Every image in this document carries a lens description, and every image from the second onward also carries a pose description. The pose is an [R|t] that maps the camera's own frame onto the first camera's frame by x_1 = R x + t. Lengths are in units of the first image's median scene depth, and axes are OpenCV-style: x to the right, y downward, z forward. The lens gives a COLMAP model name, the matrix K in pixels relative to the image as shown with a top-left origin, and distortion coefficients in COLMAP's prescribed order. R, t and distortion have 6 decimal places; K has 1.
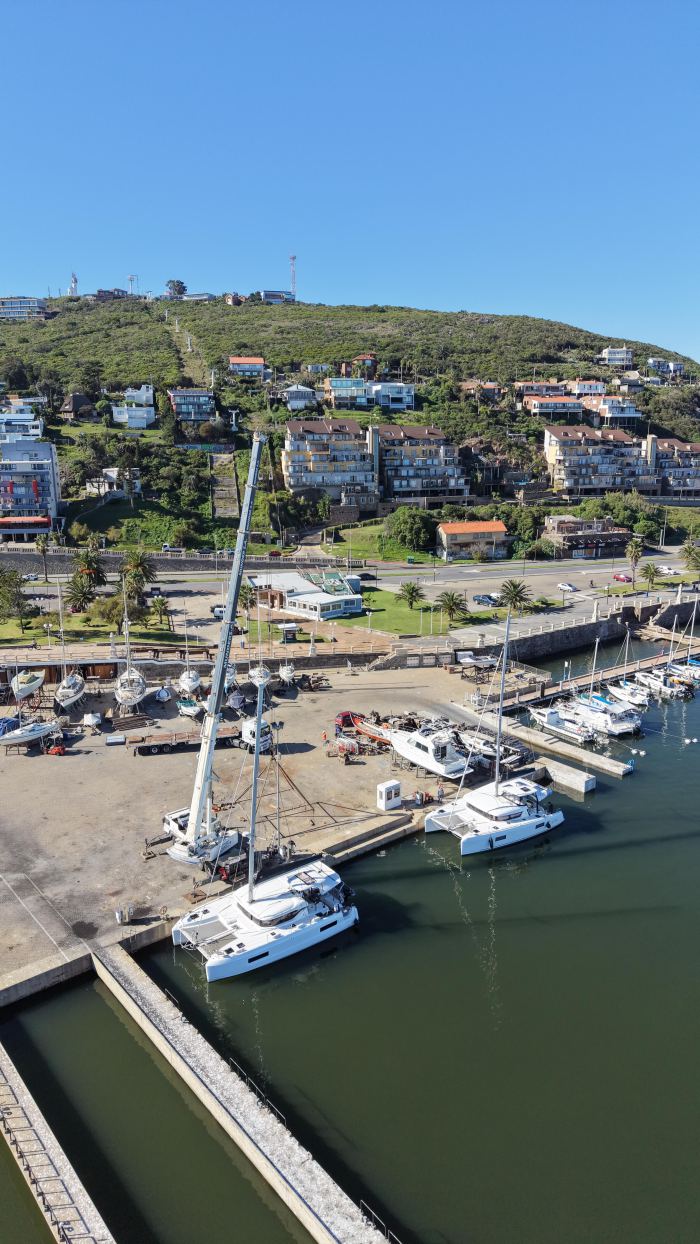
lens RADIAL K [[856.8, 0, 355.4], [0, 856.8, 597.6], [0, 0, 1]] dist [0.051555, -0.050422]
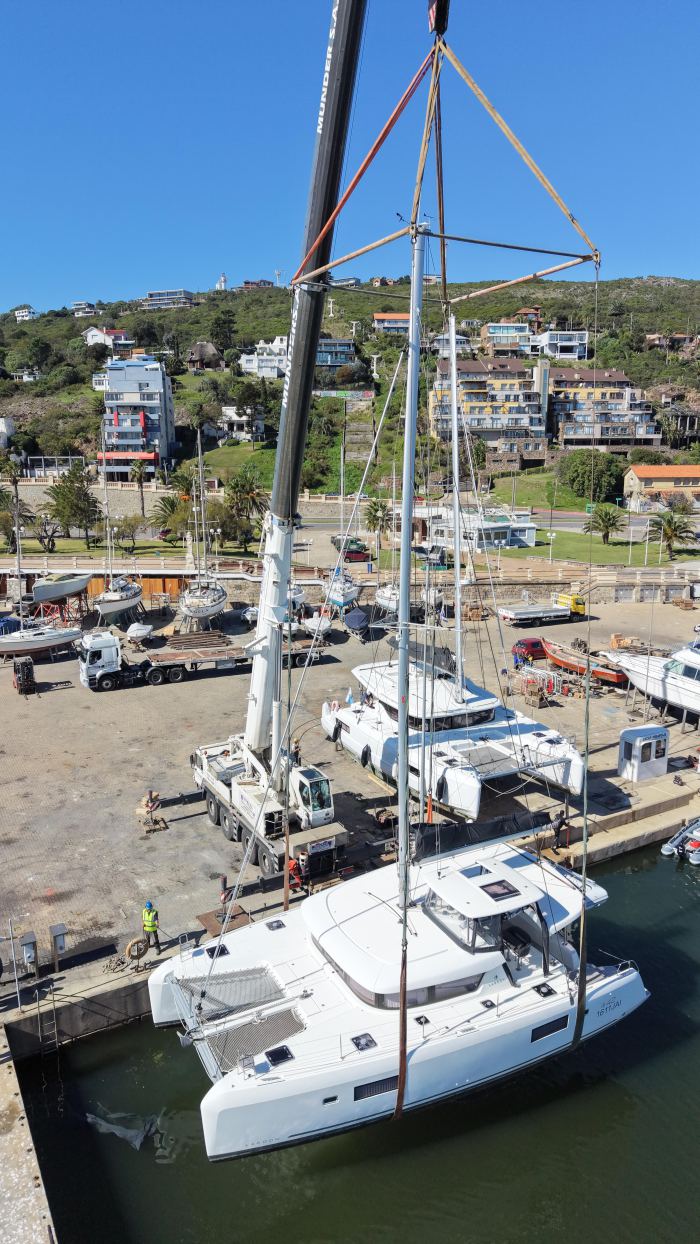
lens RADIAL K [[856.8, 0, 355.4], [0, 856.8, 597.6], [0, 0, 1]] dist [0.051555, -0.050422]
pose [[0.986902, 0.033112, -0.157888, -0.048579], [-0.037767, 0.998933, -0.026575, 0.154967], [0.156840, 0.032190, 0.987099, 0.462664]]
